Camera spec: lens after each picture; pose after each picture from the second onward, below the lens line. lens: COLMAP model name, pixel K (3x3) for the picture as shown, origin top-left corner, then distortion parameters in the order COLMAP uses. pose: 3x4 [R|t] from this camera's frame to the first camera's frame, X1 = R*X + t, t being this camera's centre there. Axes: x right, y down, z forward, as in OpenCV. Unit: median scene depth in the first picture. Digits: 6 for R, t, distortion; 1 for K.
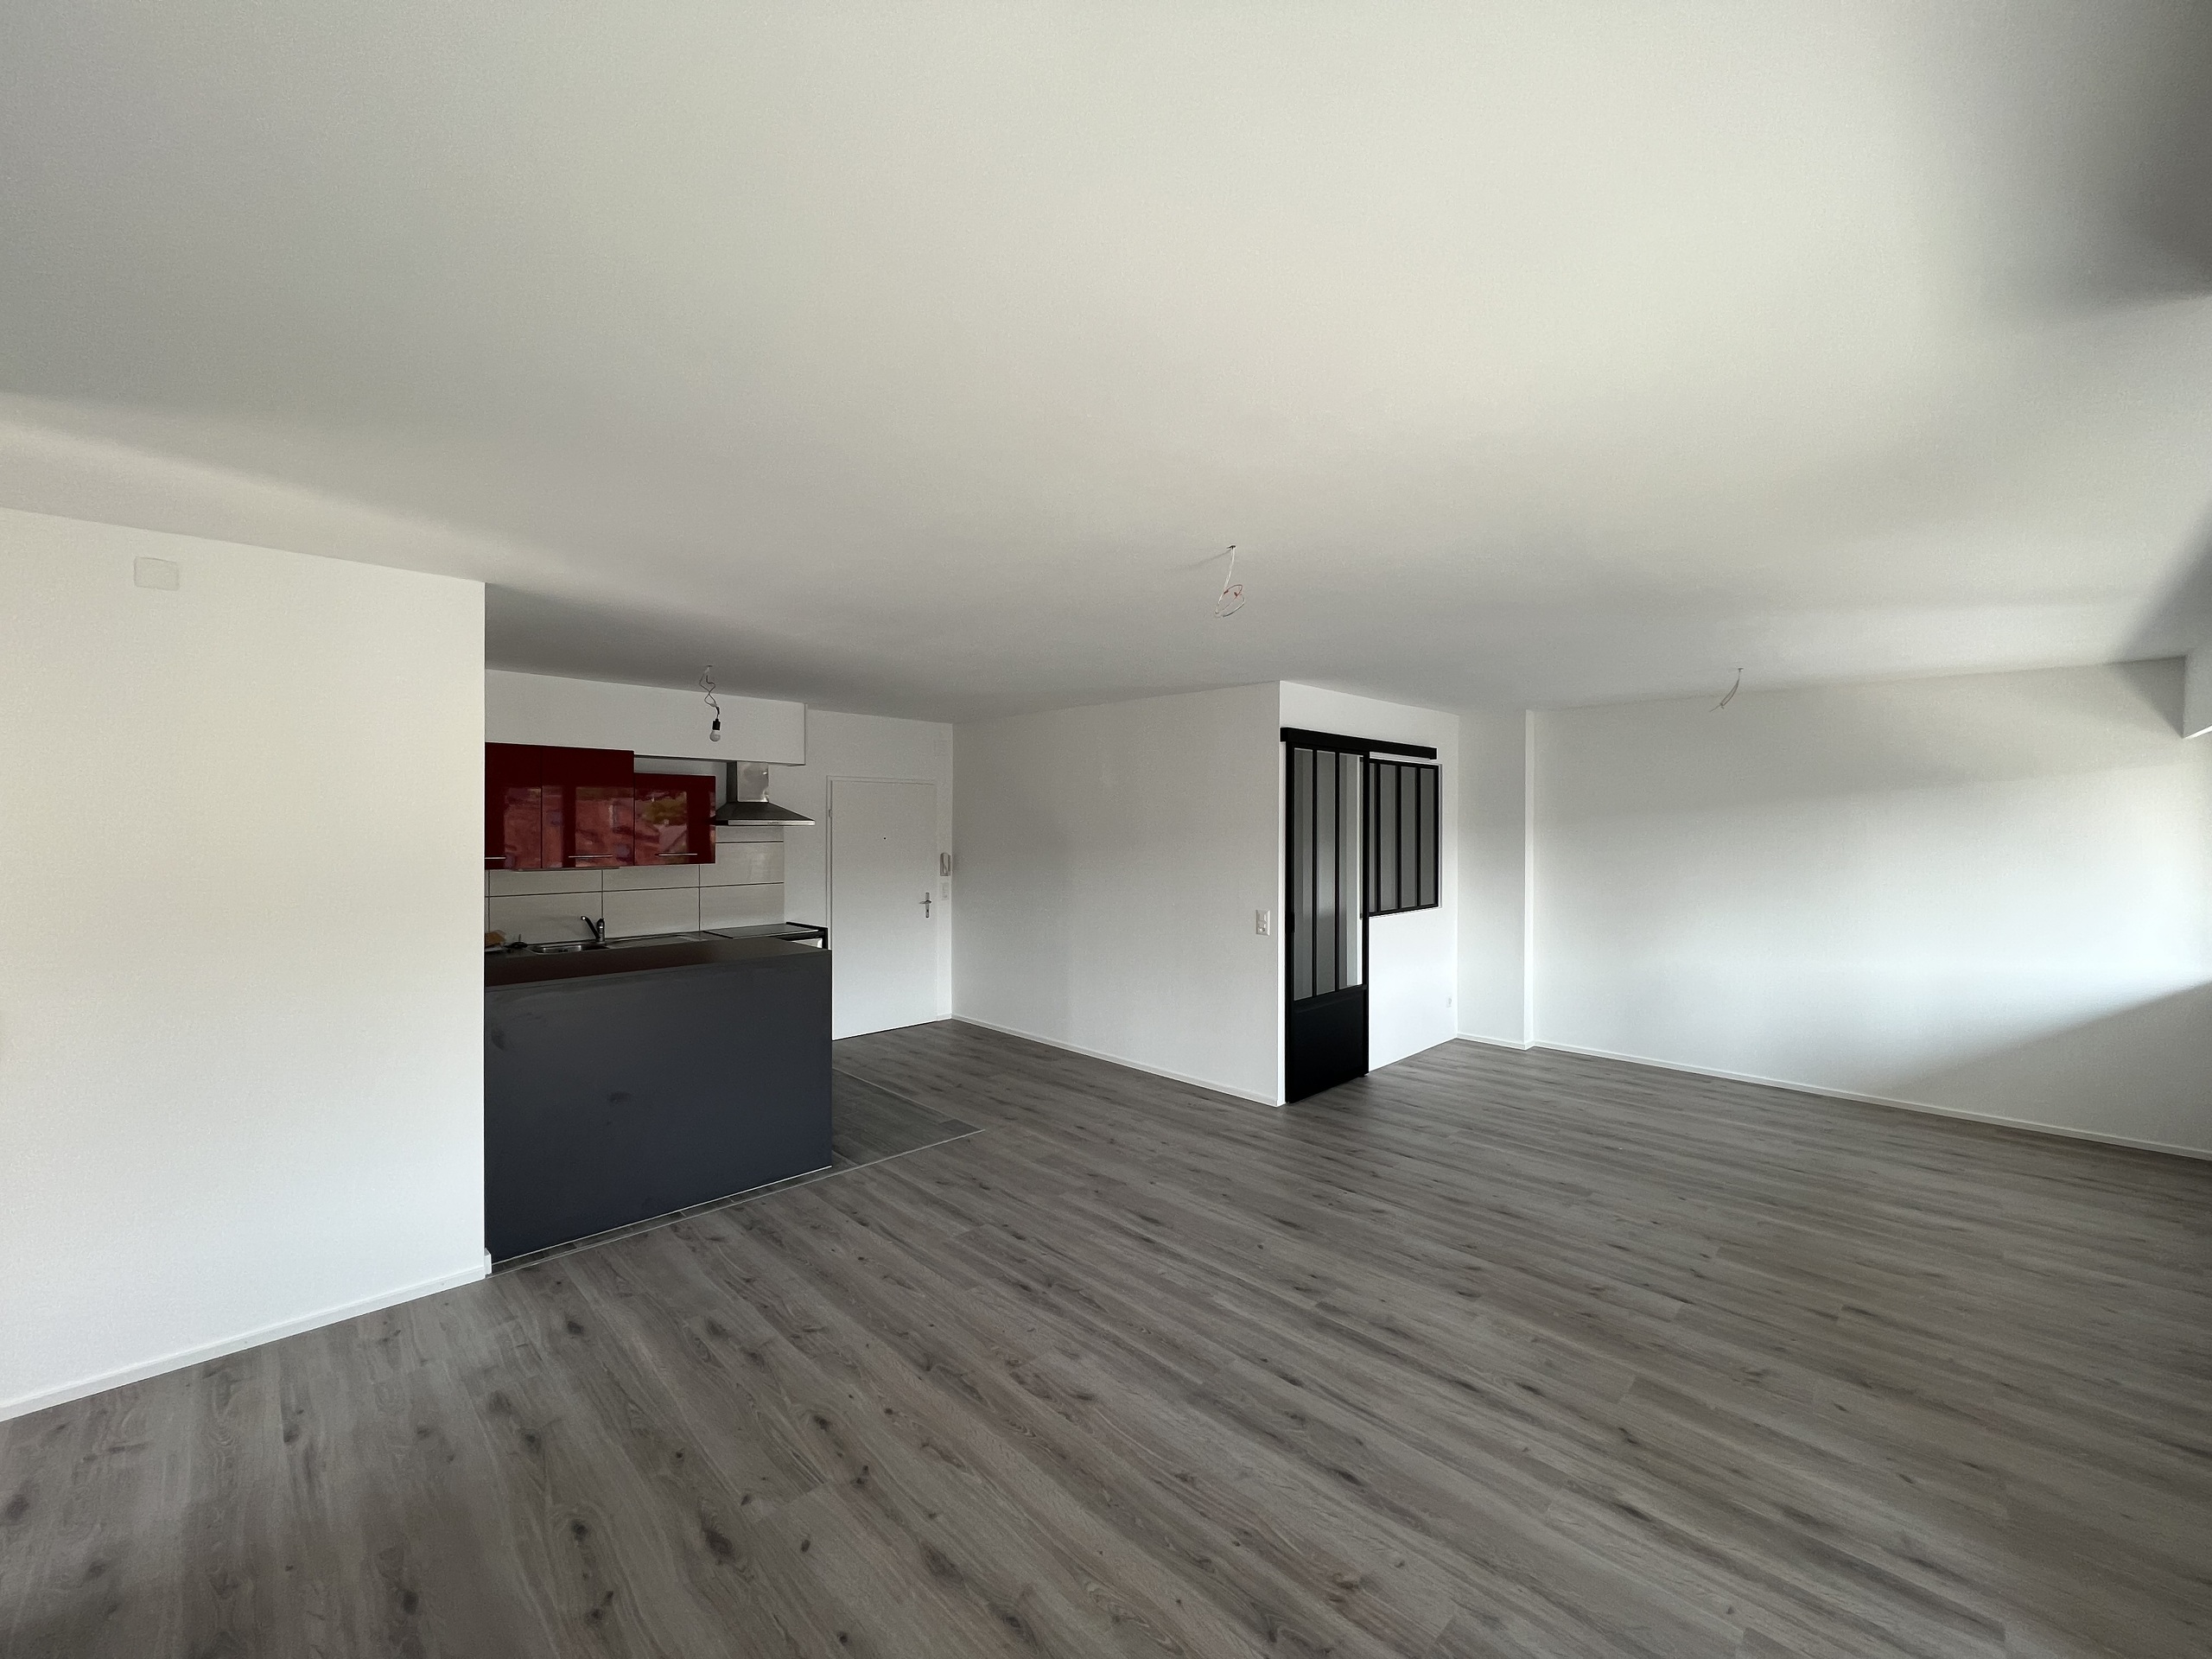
lens RADIAL K [[882.3, 0, 1100.5], [0, 882.3, 830.7], [0, 0, 1]] dist [0.000289, 0.000055]
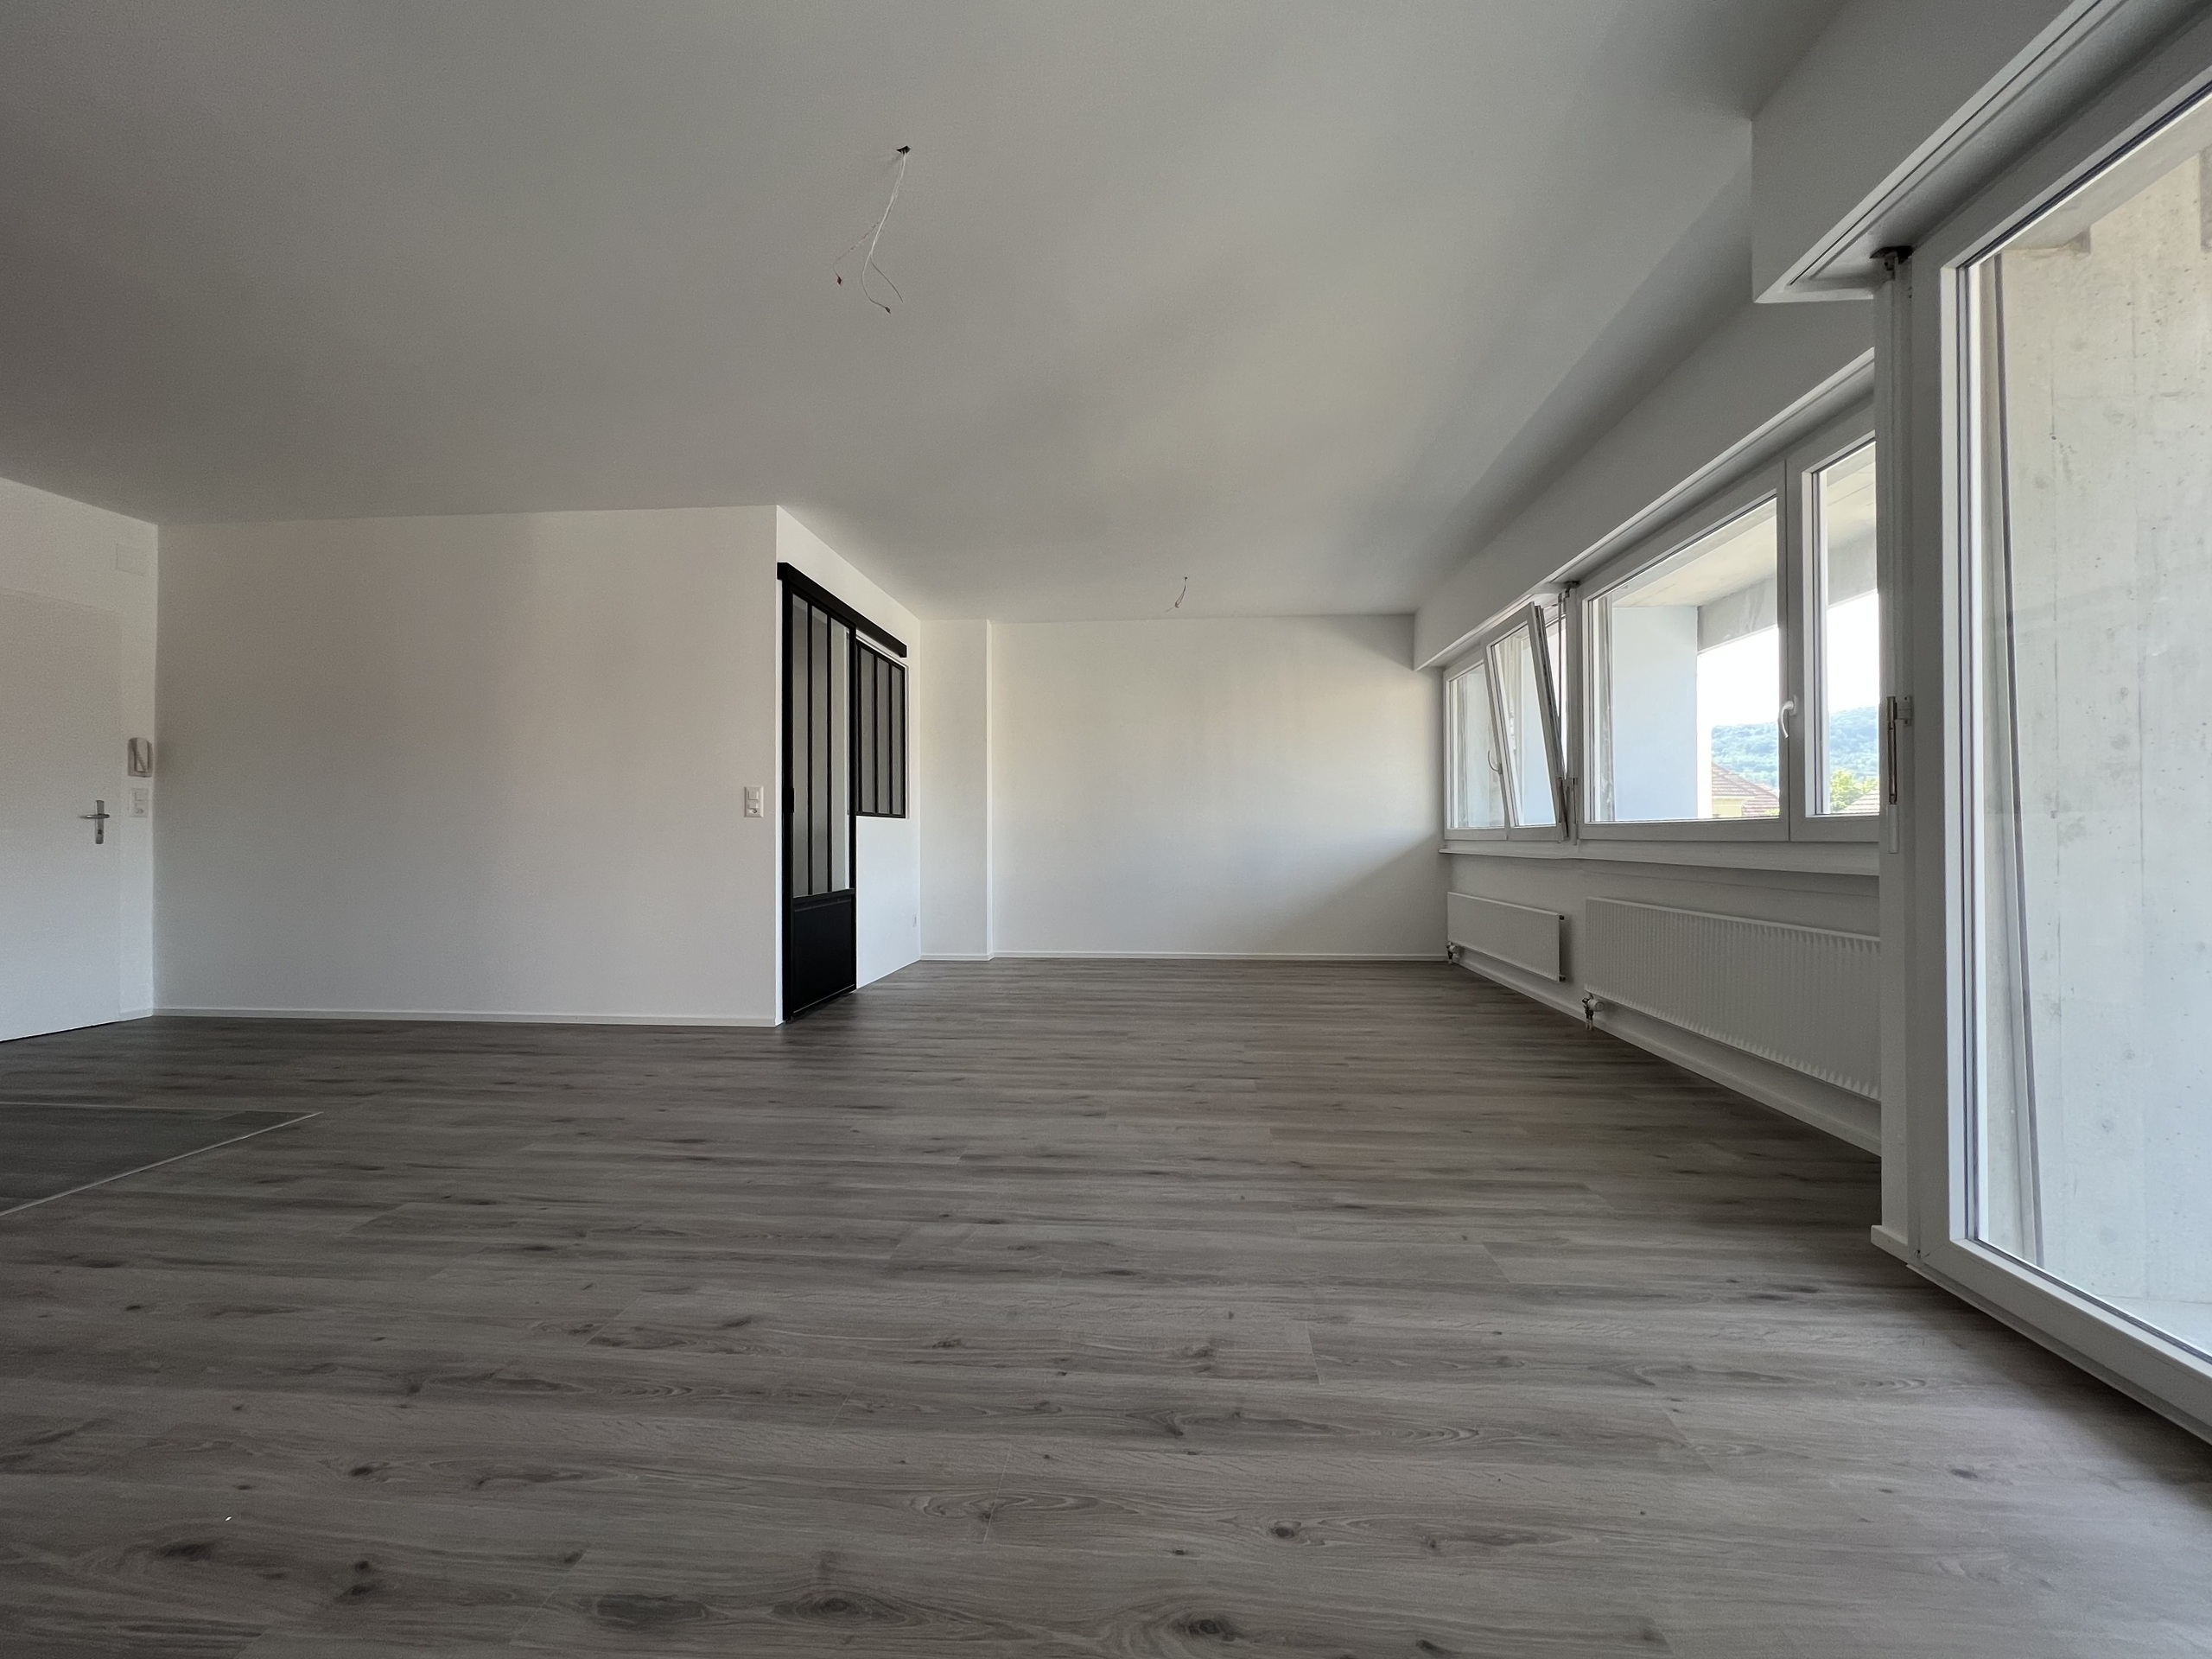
lens RADIAL K [[928.7, 0, 1097.4], [0, 928.7, 832.4], [0, 0, 1]] dist [-0.000565, 0.000211]
pose [[0.764194, -0.000560, 0.644987, -0.161301], [0.008361, 0.999924, -0.009038, 0.186375], [-0.644933, 0.012300, 0.764140, 0.197103]]
